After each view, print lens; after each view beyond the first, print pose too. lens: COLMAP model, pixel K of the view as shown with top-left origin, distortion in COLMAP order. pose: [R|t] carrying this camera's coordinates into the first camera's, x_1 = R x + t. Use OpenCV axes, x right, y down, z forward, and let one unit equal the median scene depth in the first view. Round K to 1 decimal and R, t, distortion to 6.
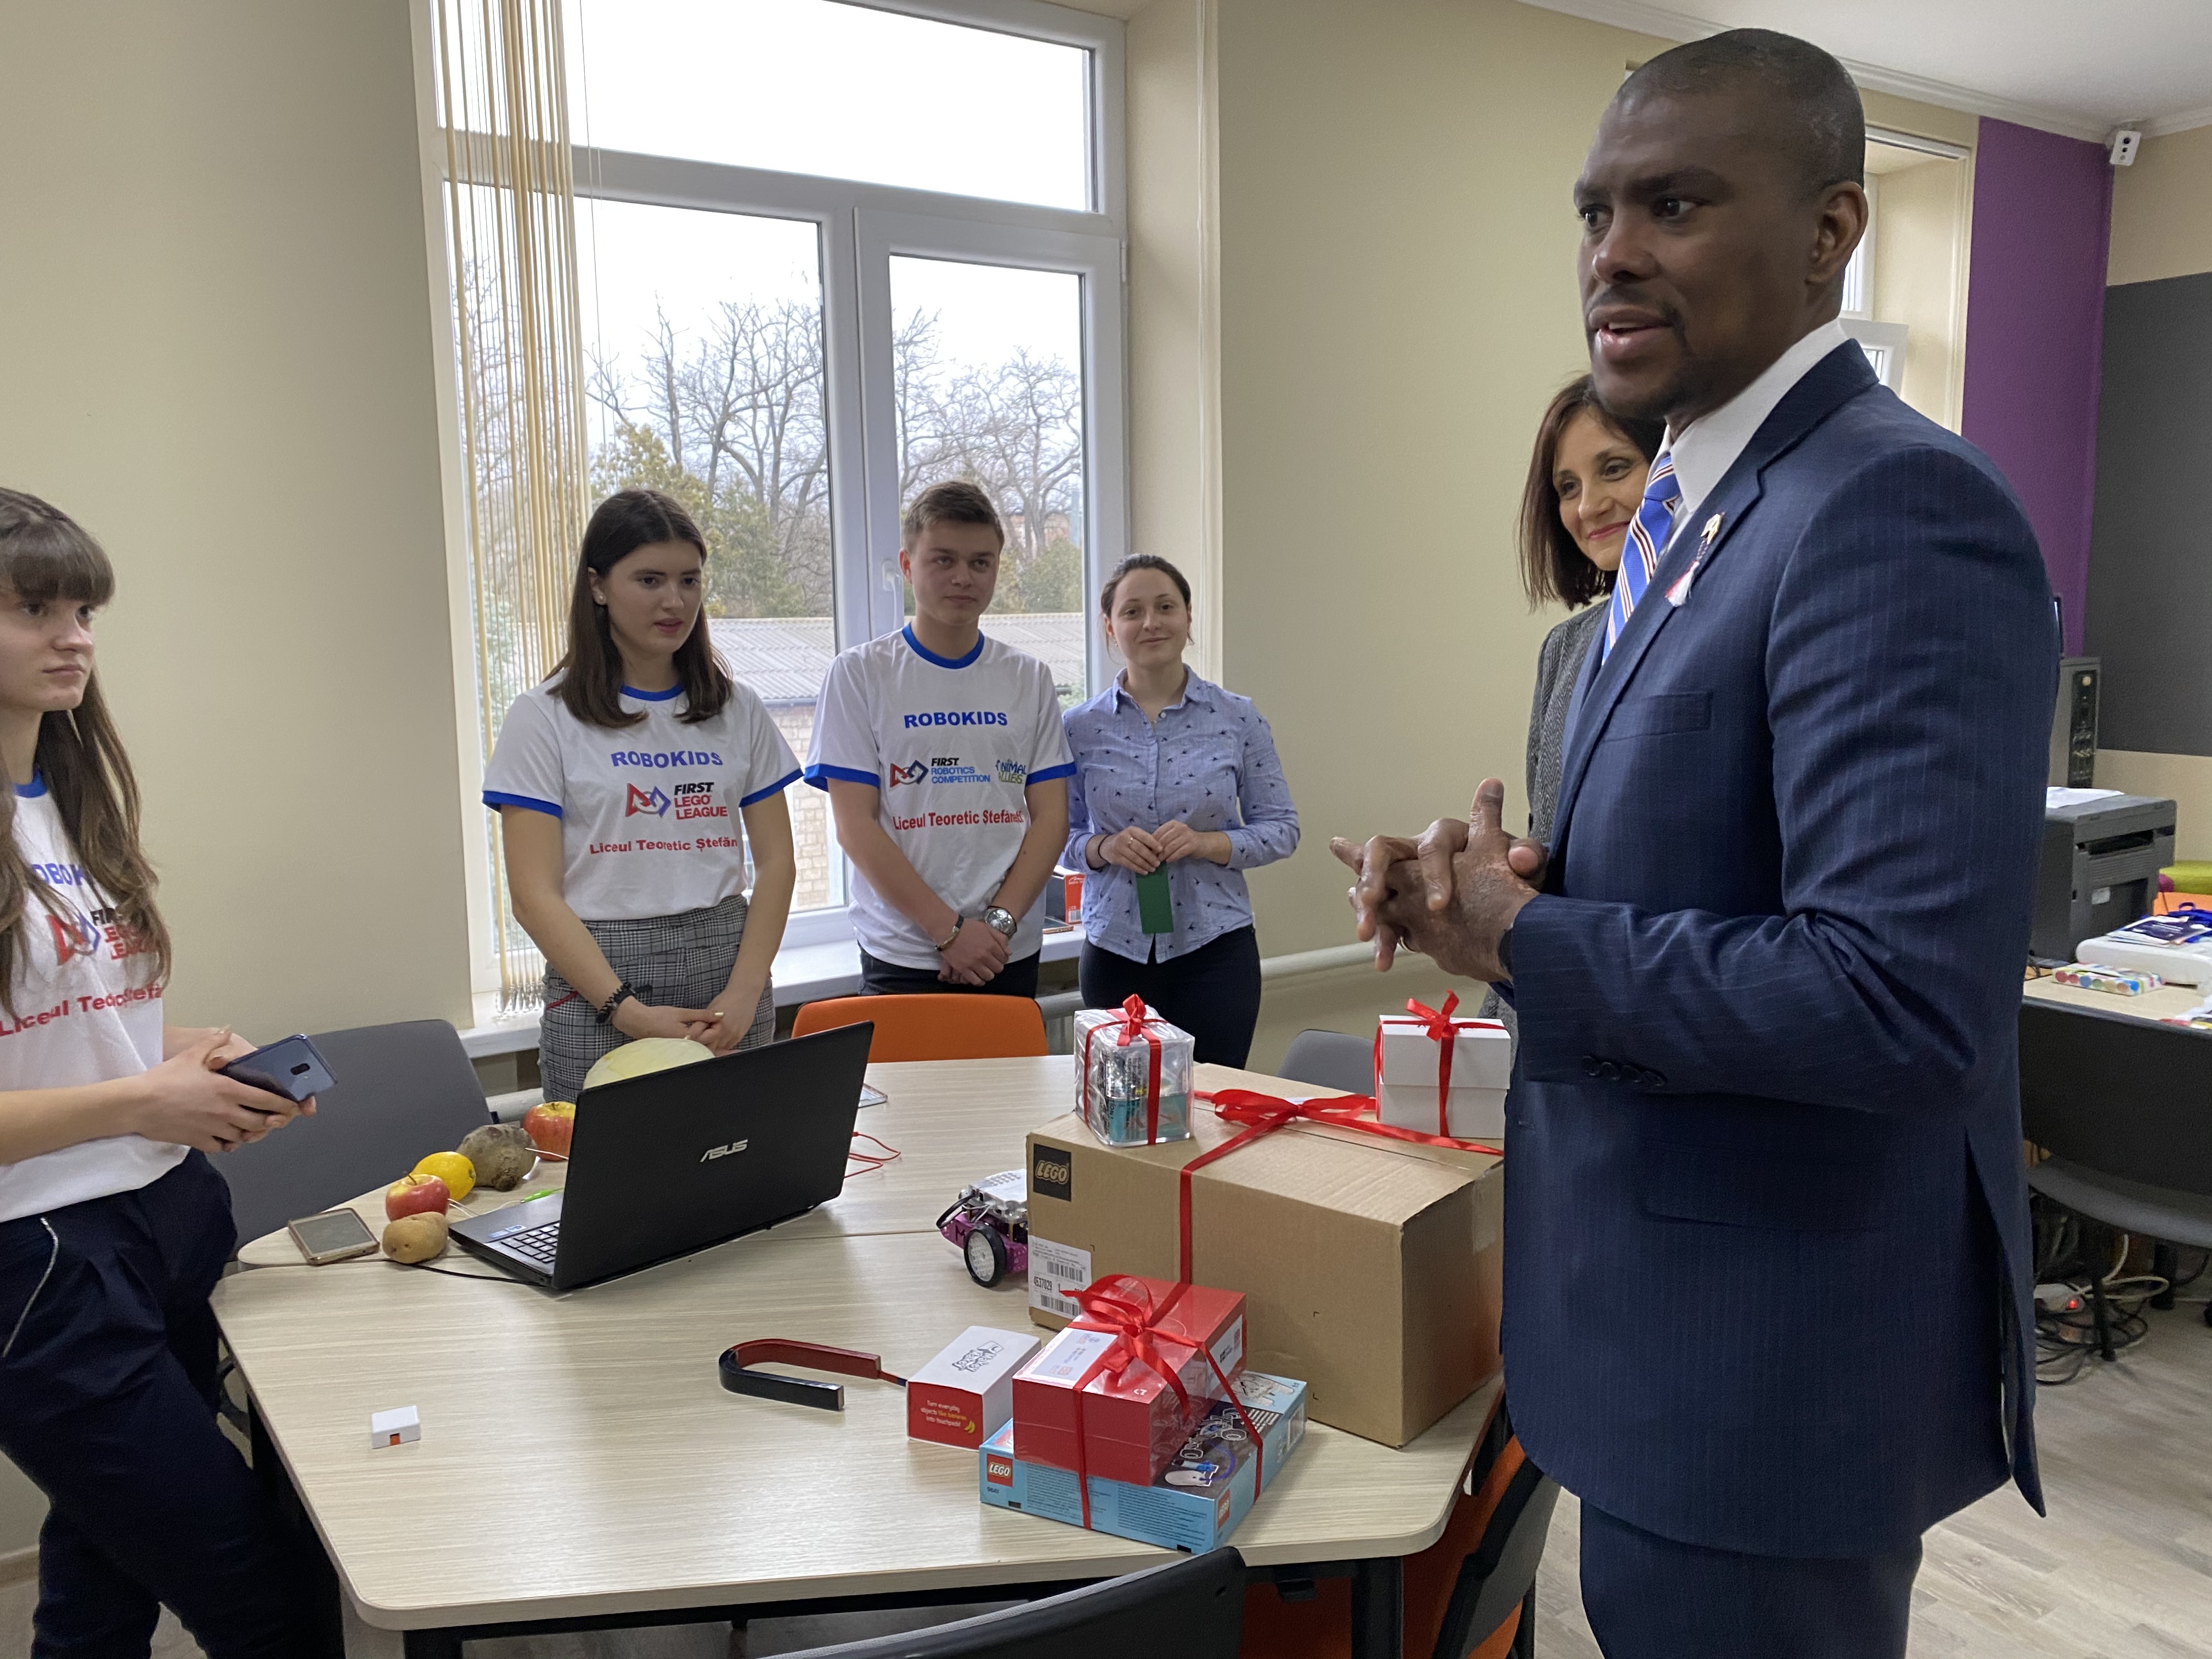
lens RADIAL K [[1701.2, 0, 1106.0], [0, 1701.2, 829.5], [0, 0, 1]] dist [0.004787, -0.002660]
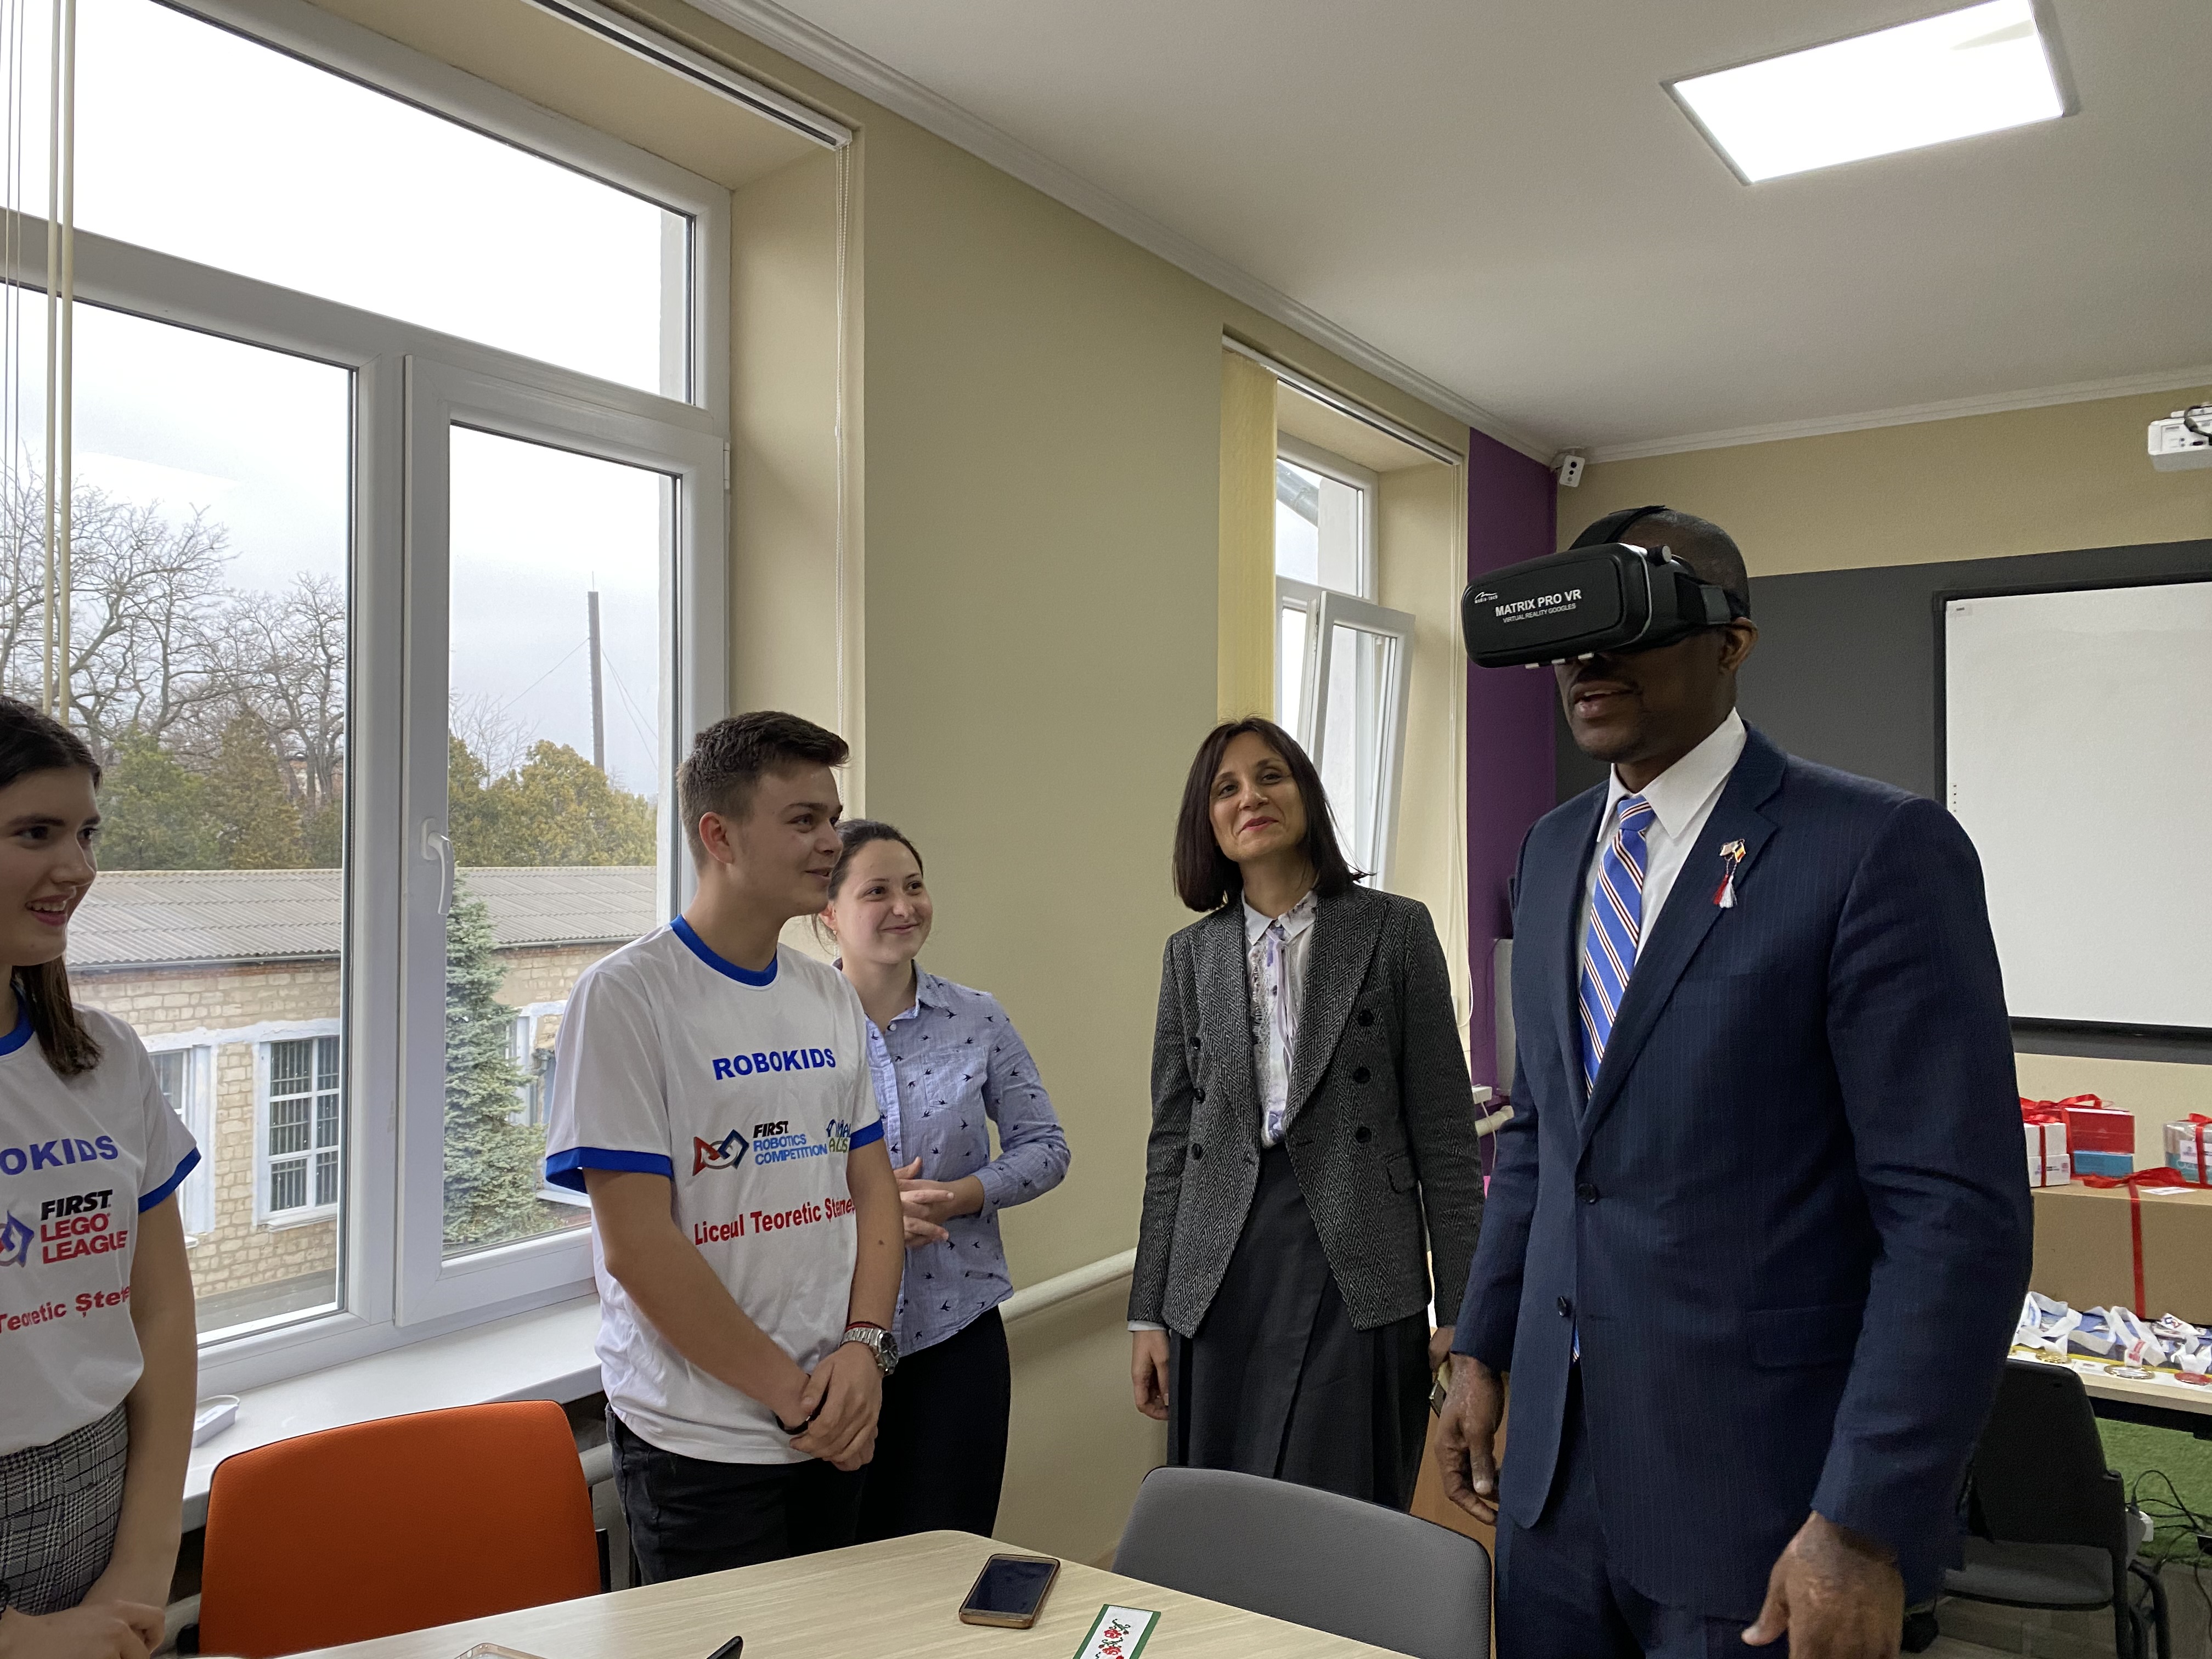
lens RADIAL K [[1675.6, 0, 1114.1], [0, 1675.6, 884.4], [0, 0, 1]] dist [-0.004749, -0.012657]
pose [[0.919755, 0.006738, 0.392435, -0.140934], [0.039287, 0.993251, -0.109130, -0.036024], [-0.390522, 0.115791, 0.913283, 0.213963]]
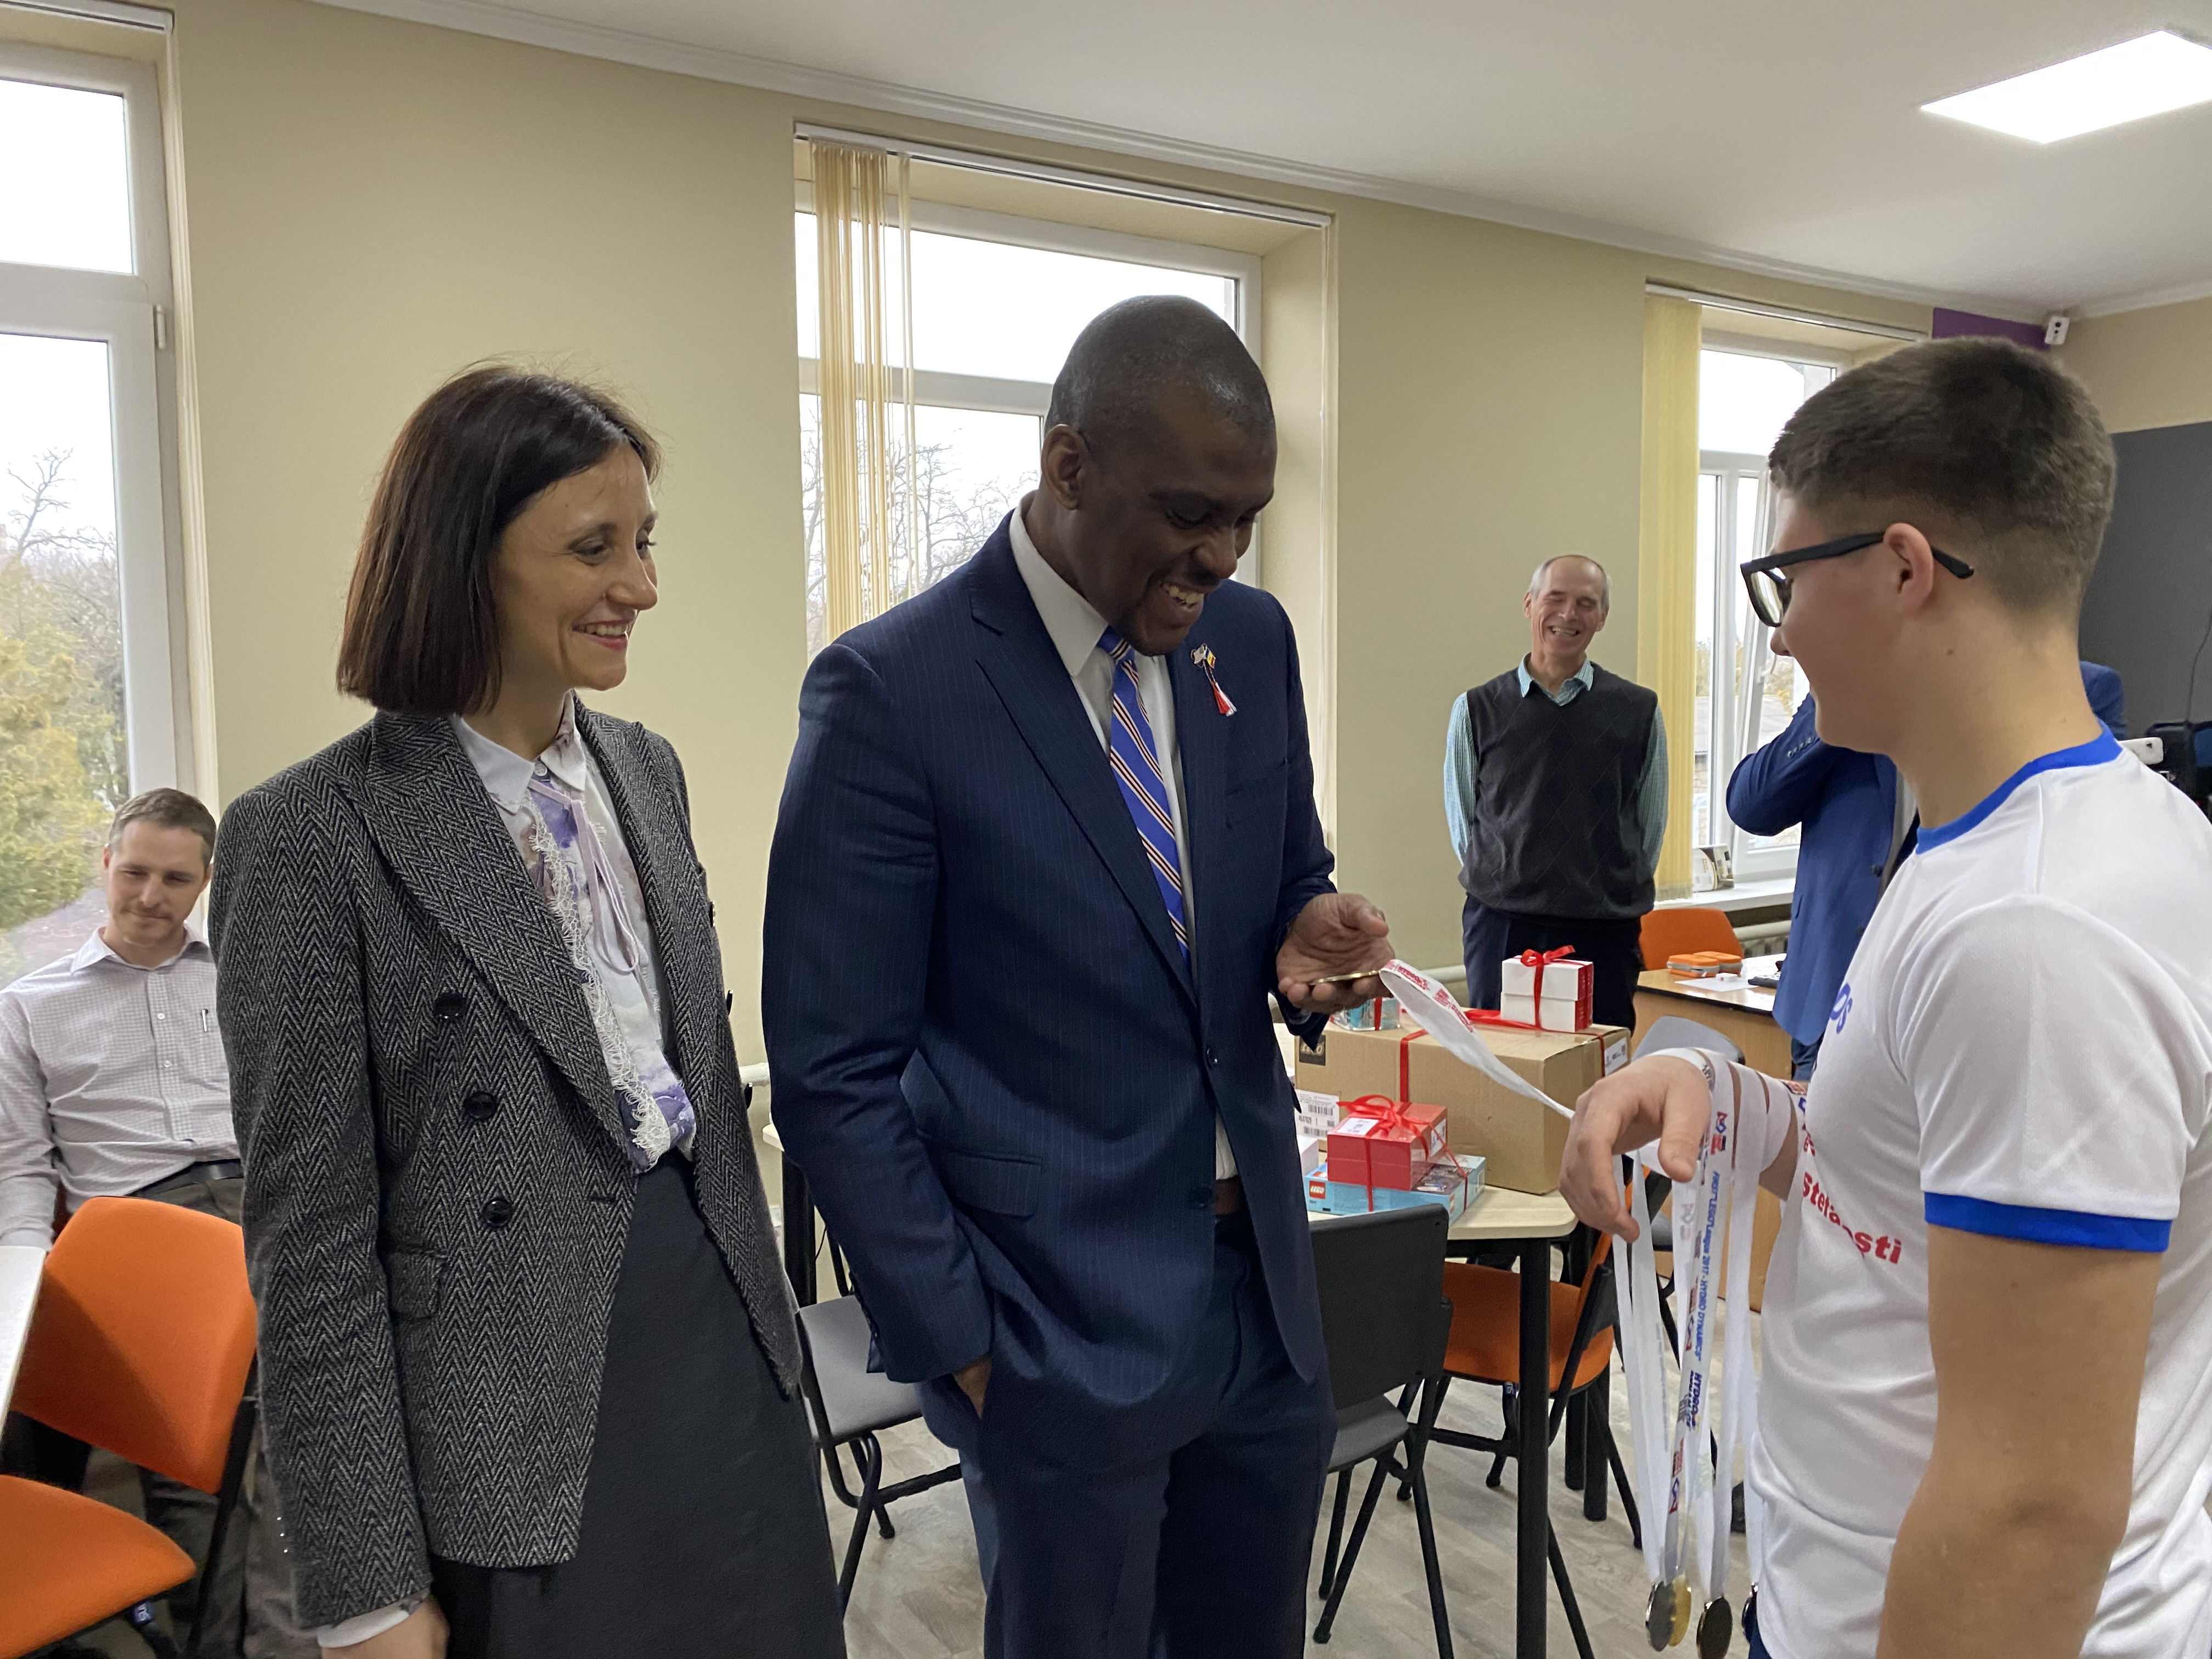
lens RADIAL K [[1664.1, 0, 1058.2], [0, 1664.1, 837.2], [0, 0, 1]] dist [-0.000777, -0.007039]
pose [[0.999343, 0.006811, -0.035591, -0.099504], [-0.008560, 0.998752, -0.049214, 0.037583], [0.035212, 0.049487, 0.998154, -0.269577]]
